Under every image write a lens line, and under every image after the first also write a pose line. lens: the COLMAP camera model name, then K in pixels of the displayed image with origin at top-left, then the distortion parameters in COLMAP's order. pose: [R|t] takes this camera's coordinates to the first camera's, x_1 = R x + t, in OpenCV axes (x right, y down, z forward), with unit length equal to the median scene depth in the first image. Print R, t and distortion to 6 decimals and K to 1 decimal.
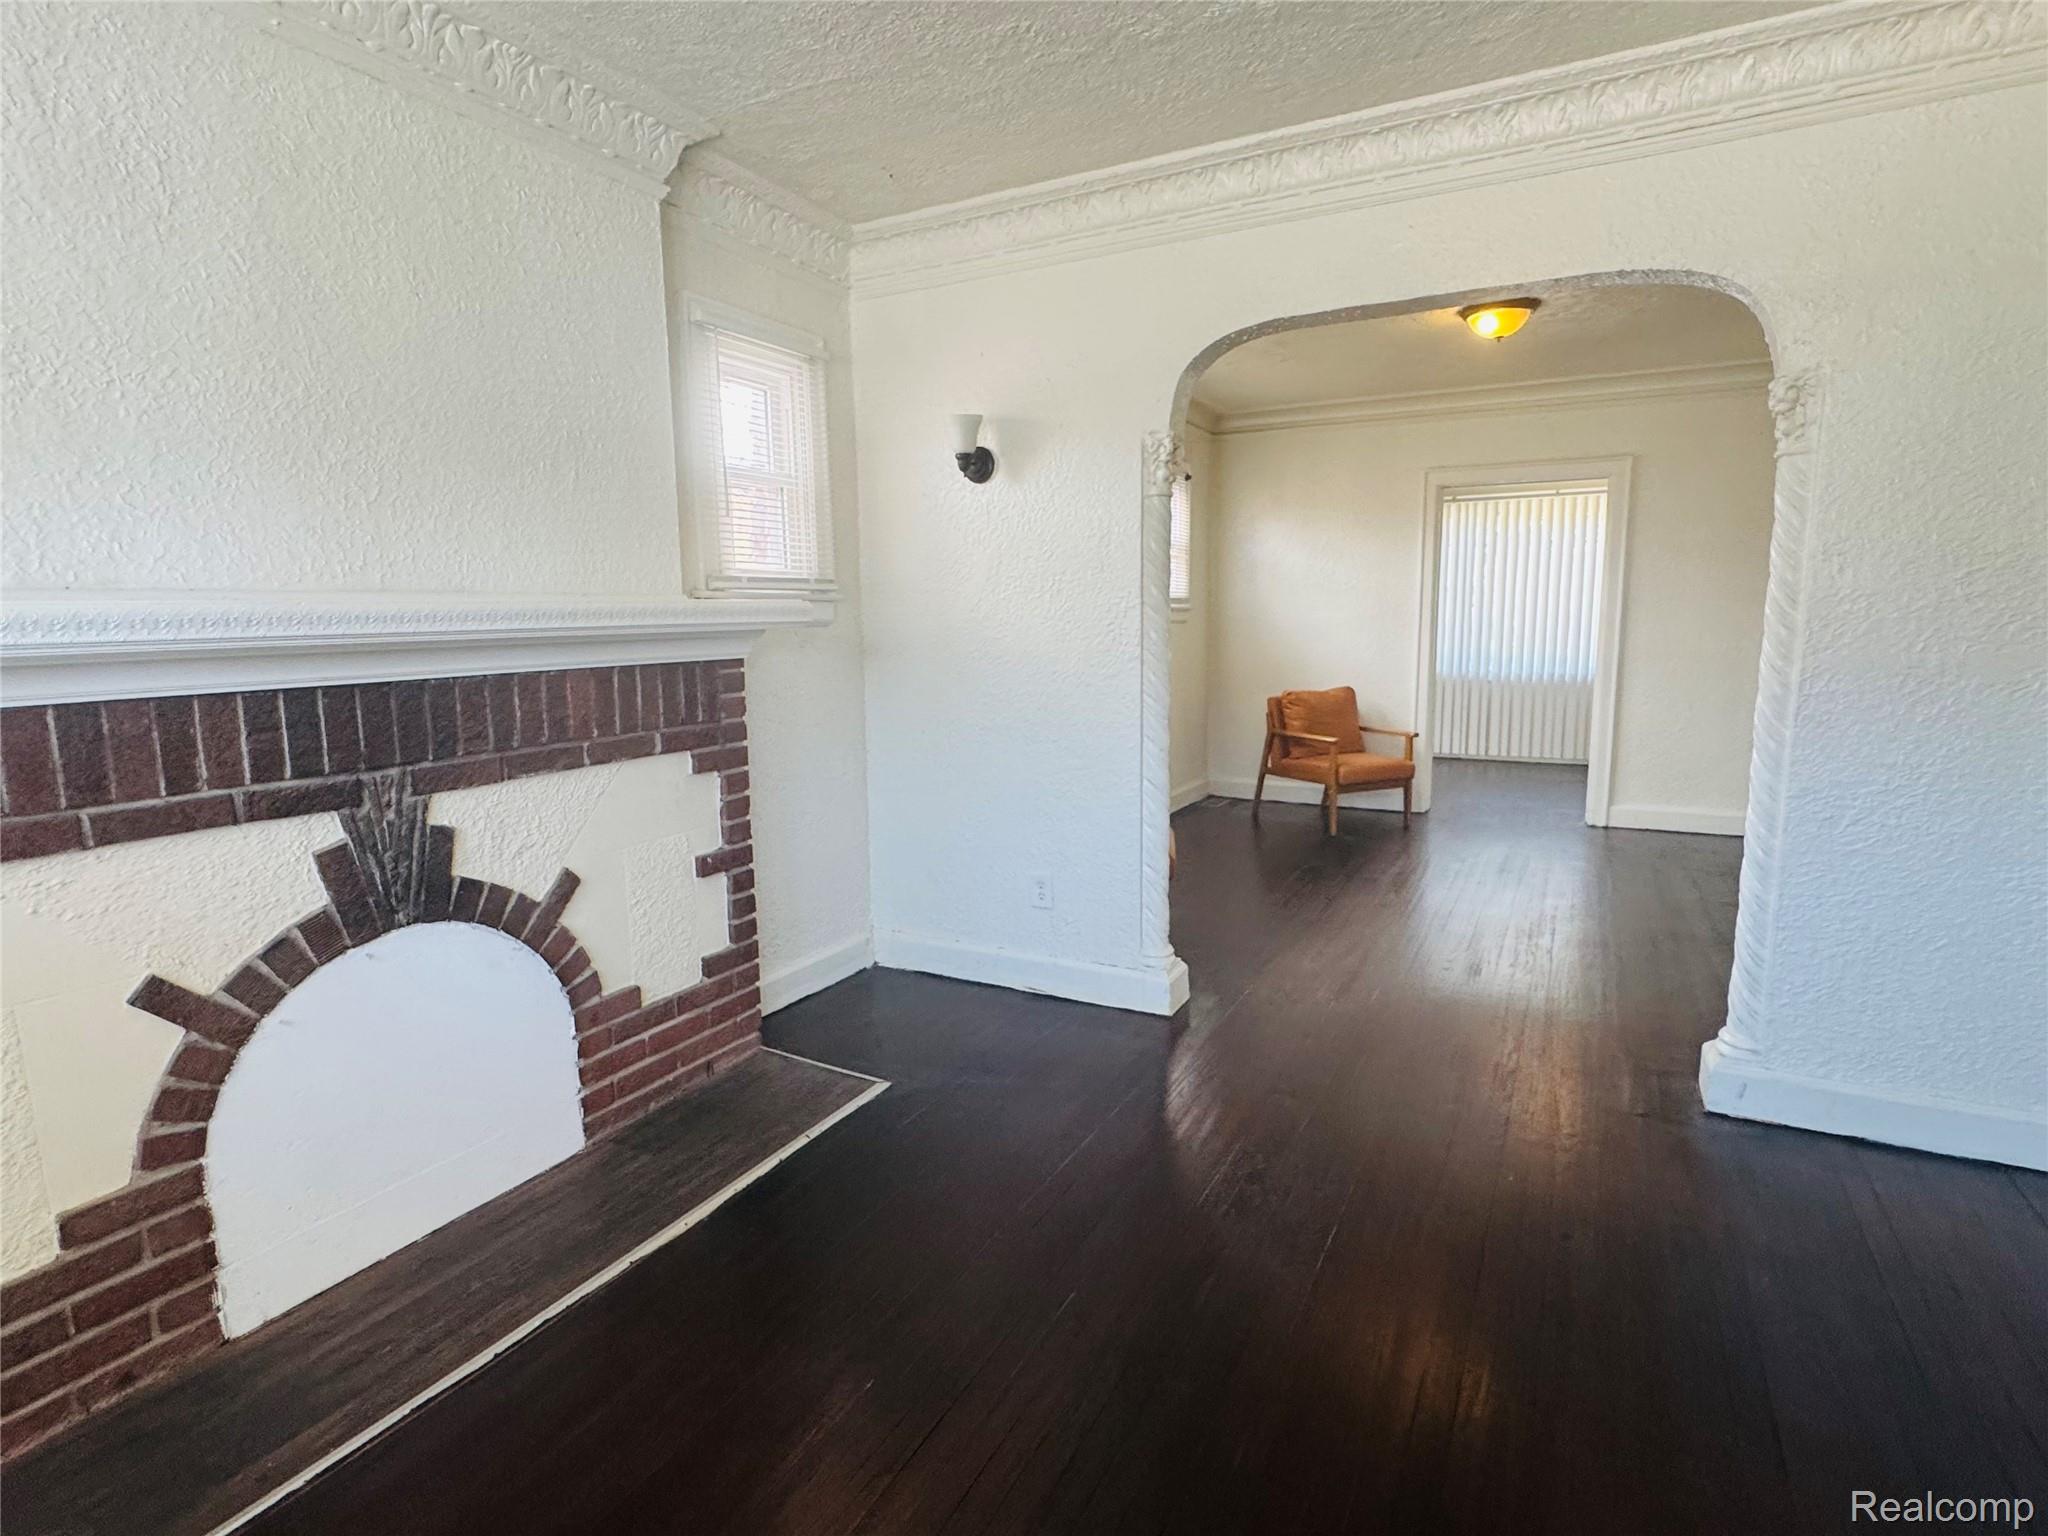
lens RADIAL K [[1053.7, 0, 1024.0], [0, 1053.7, 768.0], [0, 0, 1]] dist [-0.003890, 0.000342]
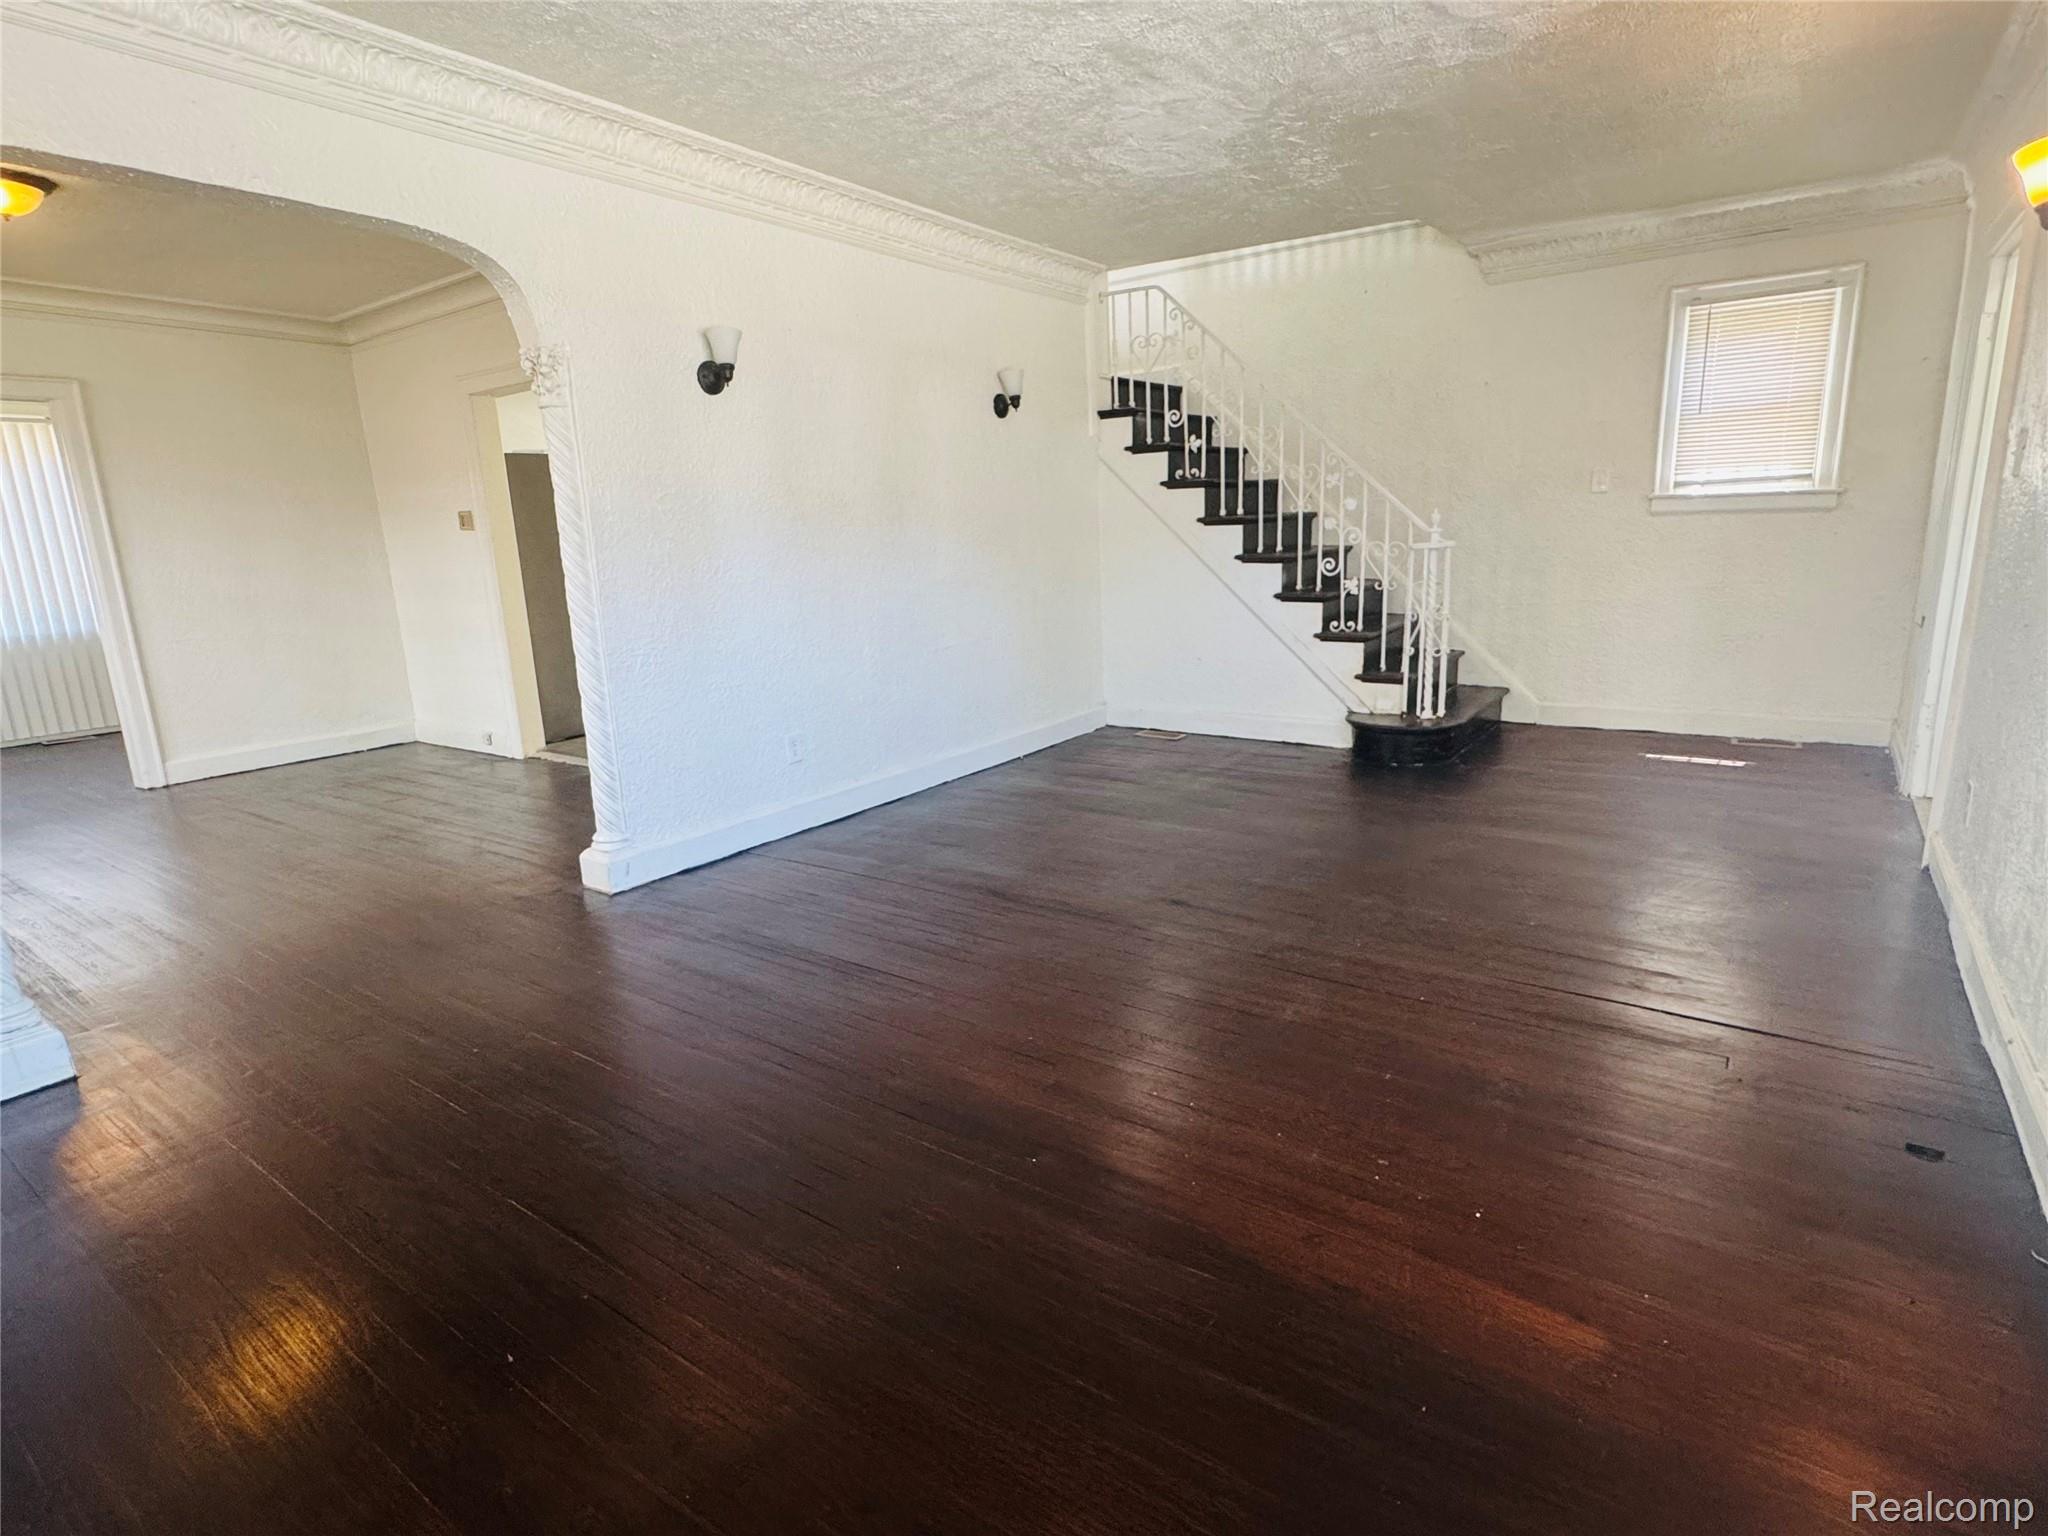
lens RADIAL K [[1047.8, 0, 1024.0], [0, 1047.8, 768.0], [0, 0, 1]] dist [0.003173, 0.000924]
pose [[0.138830, -0.213363, 0.967059, -0.536996], [0.180762, 0.965569, 0.187085, 0.009150], [-0.973679, 0.148834, 0.172618, 0.210140]]
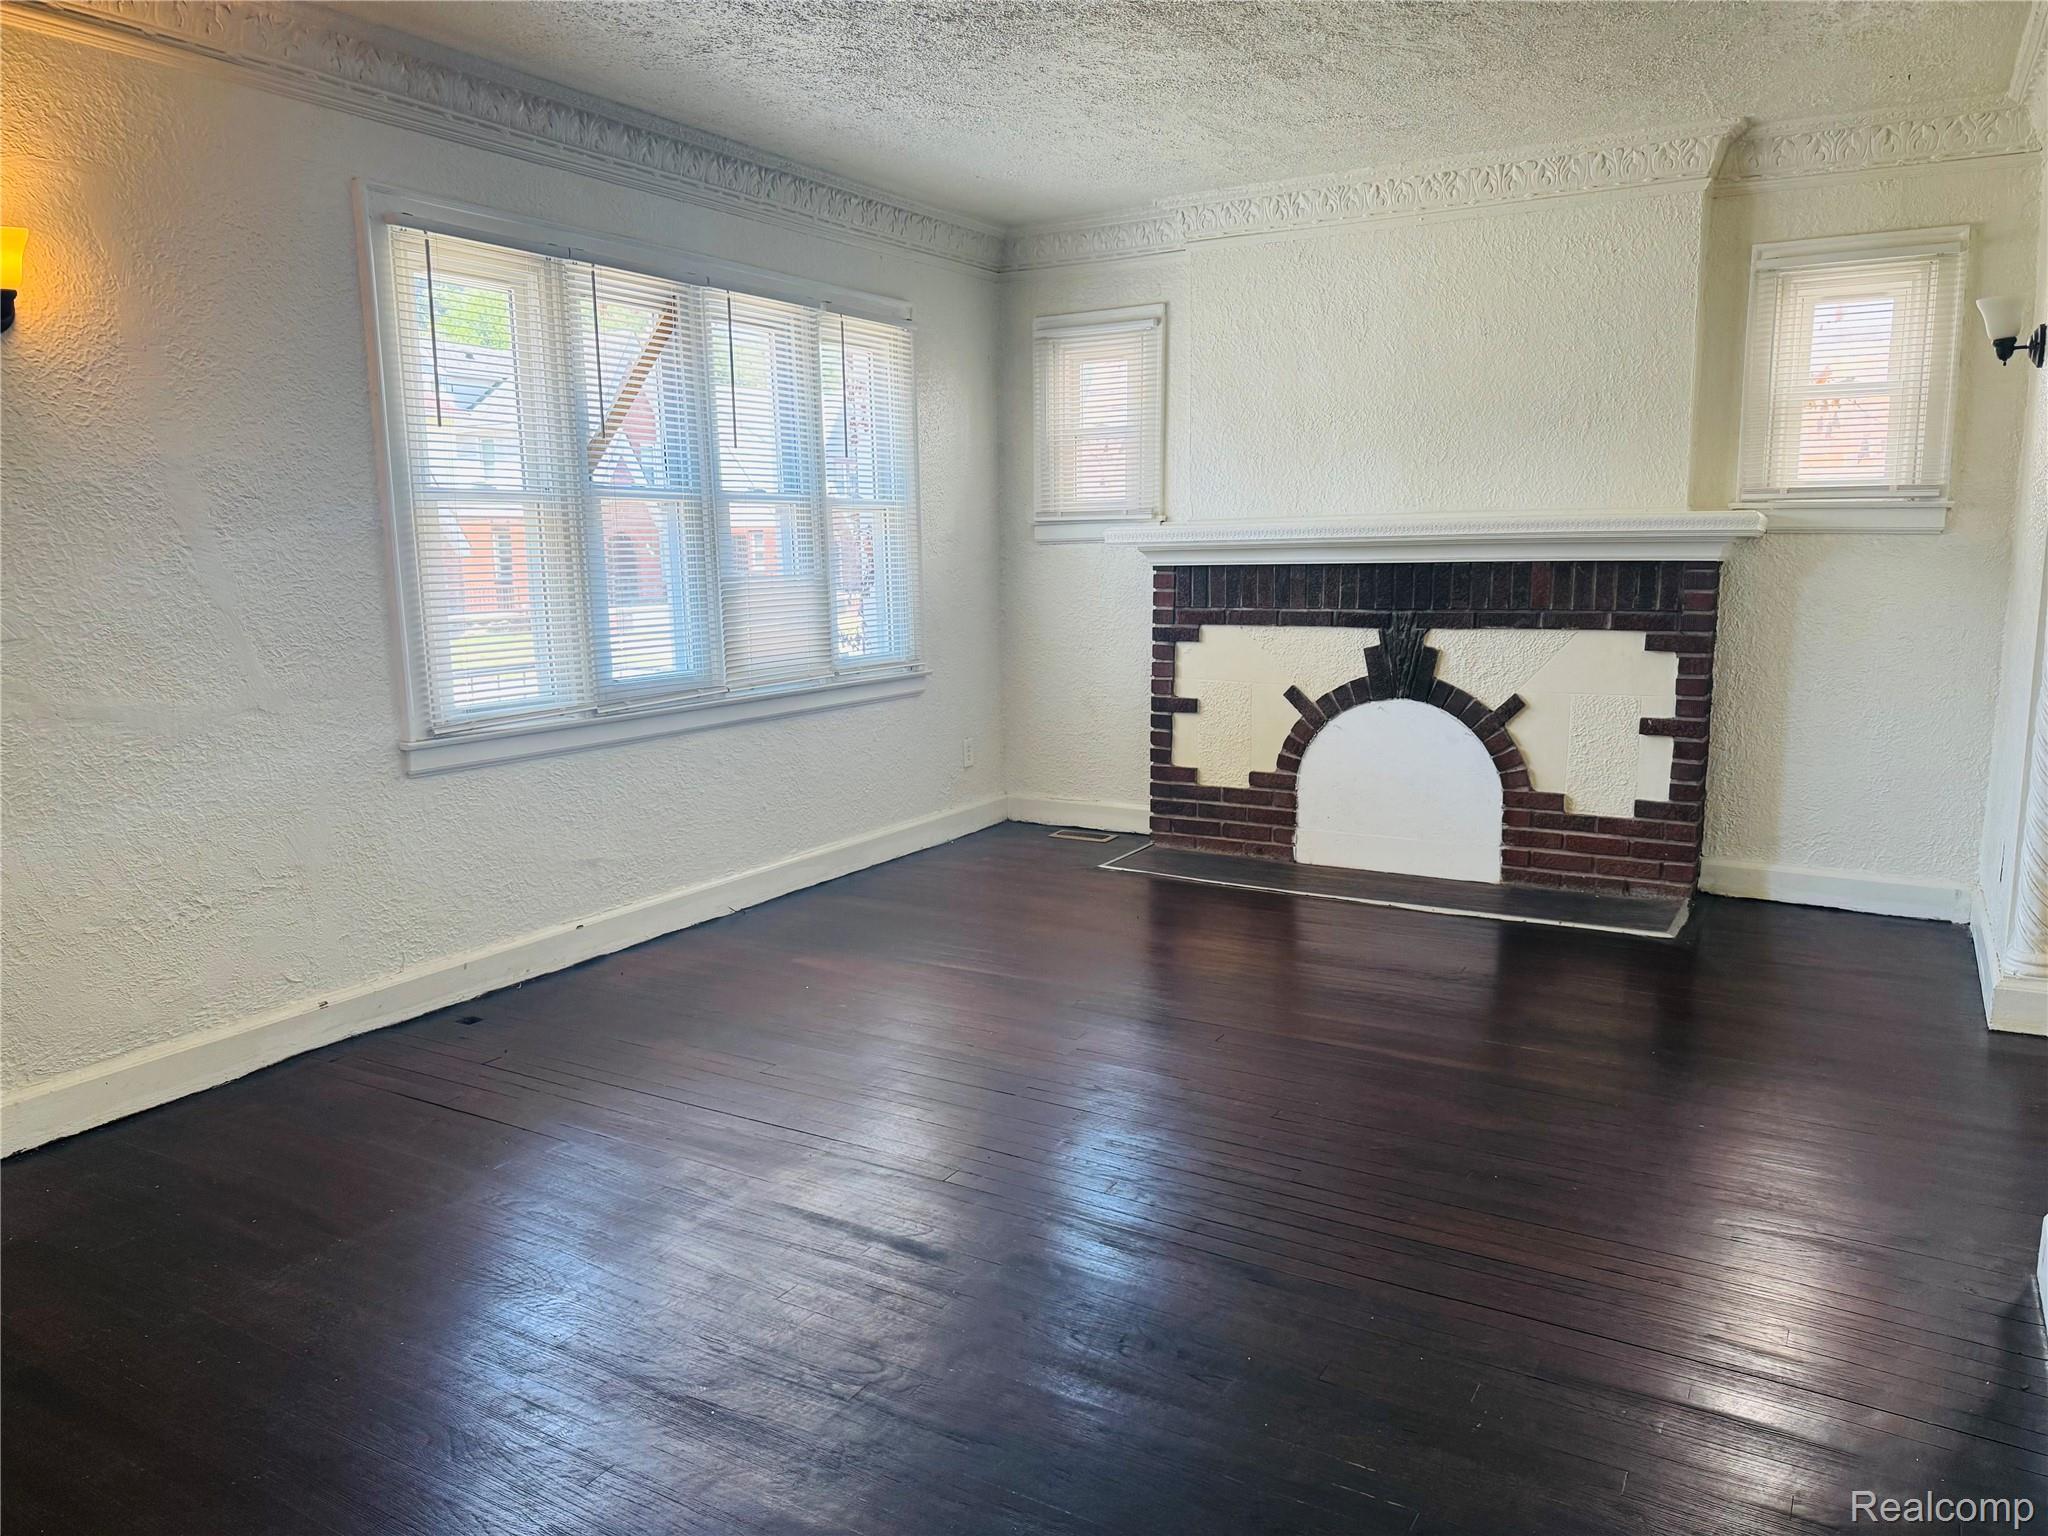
lens RADIAL K [[1402.0, 0, 986.6], [0, 1402.0, 800.6], [0, 0, 1]] dist [0.003076, -0.047464]
pose [[-0.074109, 0.192134, -0.978567, 1.444694], [-0.128356, 0.971265, 0.200421, -0.055266], [0.988955, 0.140458, -0.047318, 0.328132]]
